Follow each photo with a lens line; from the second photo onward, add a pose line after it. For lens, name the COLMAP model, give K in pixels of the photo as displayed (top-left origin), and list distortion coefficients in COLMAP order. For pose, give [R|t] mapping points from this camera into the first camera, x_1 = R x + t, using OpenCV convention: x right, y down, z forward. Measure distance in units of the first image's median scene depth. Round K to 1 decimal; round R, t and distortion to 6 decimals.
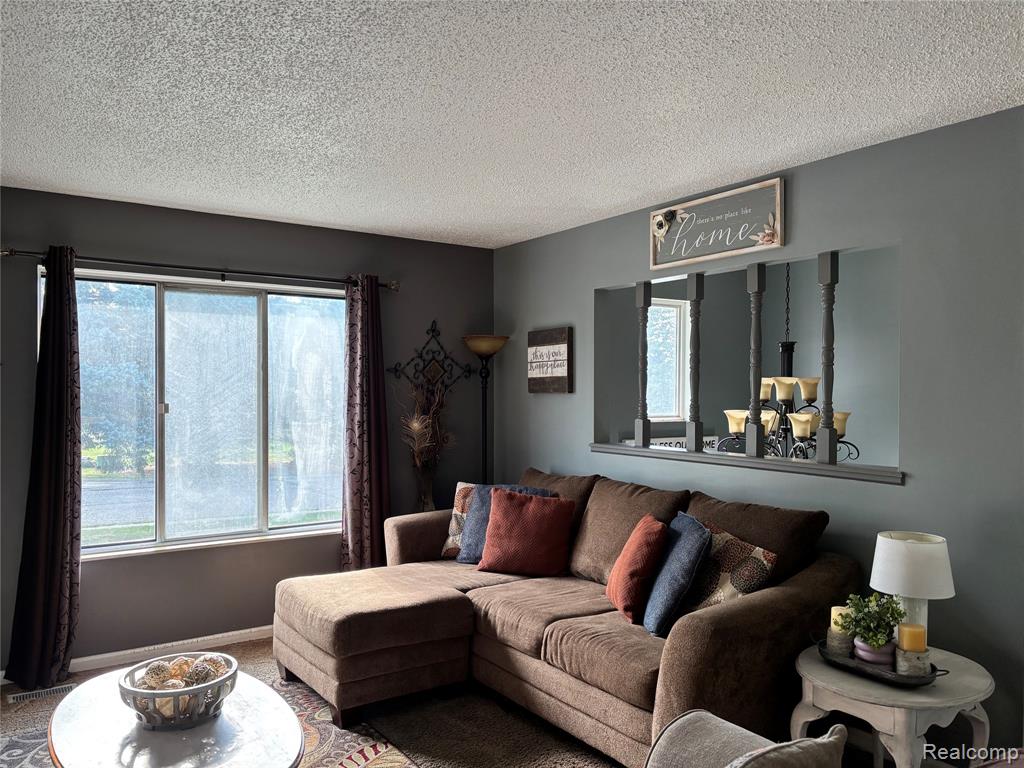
lens RADIAL K [[766.4, 0, 513.2], [0, 766.4, 395.2], [0, 0, 1]] dist [0.066113, -0.068833]
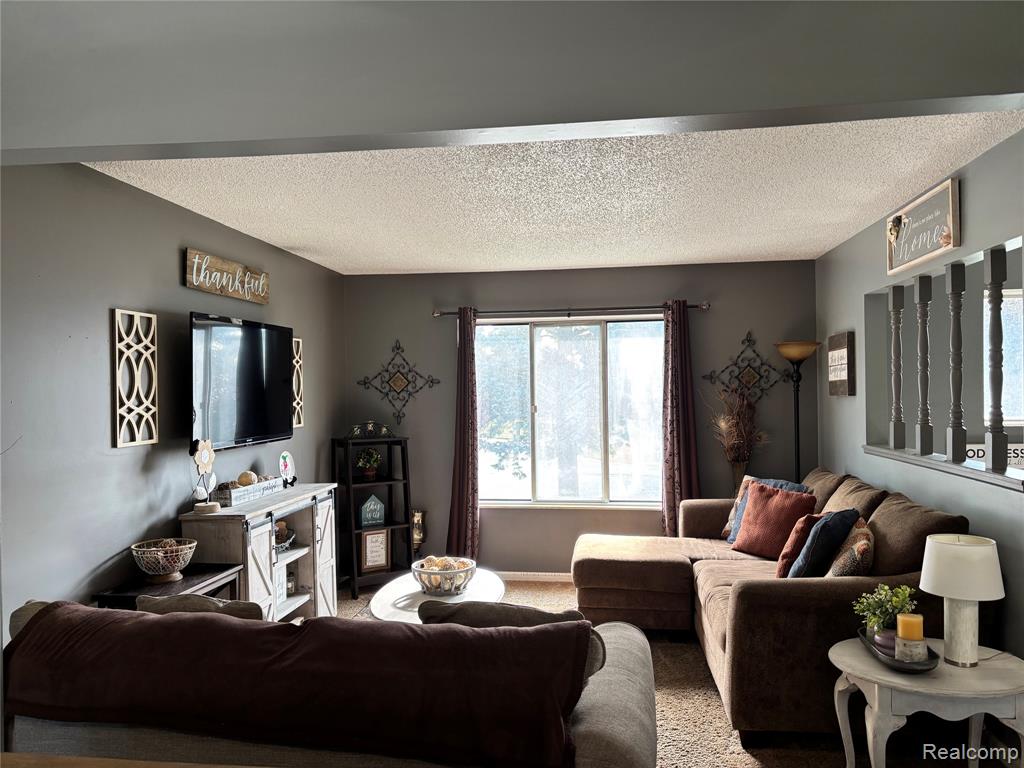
lens RADIAL K [[766.4, 0, 506.8], [0, 766.4, 379.6], [0, 0, 1]] dist [0.066113, -0.068833]
pose [[0.742340, -0.022410, -0.669648, 0.429051], [0.009992, 0.999700, -0.022380, -0.005861], [0.669948, 0.009922, 0.742341, -0.085763]]
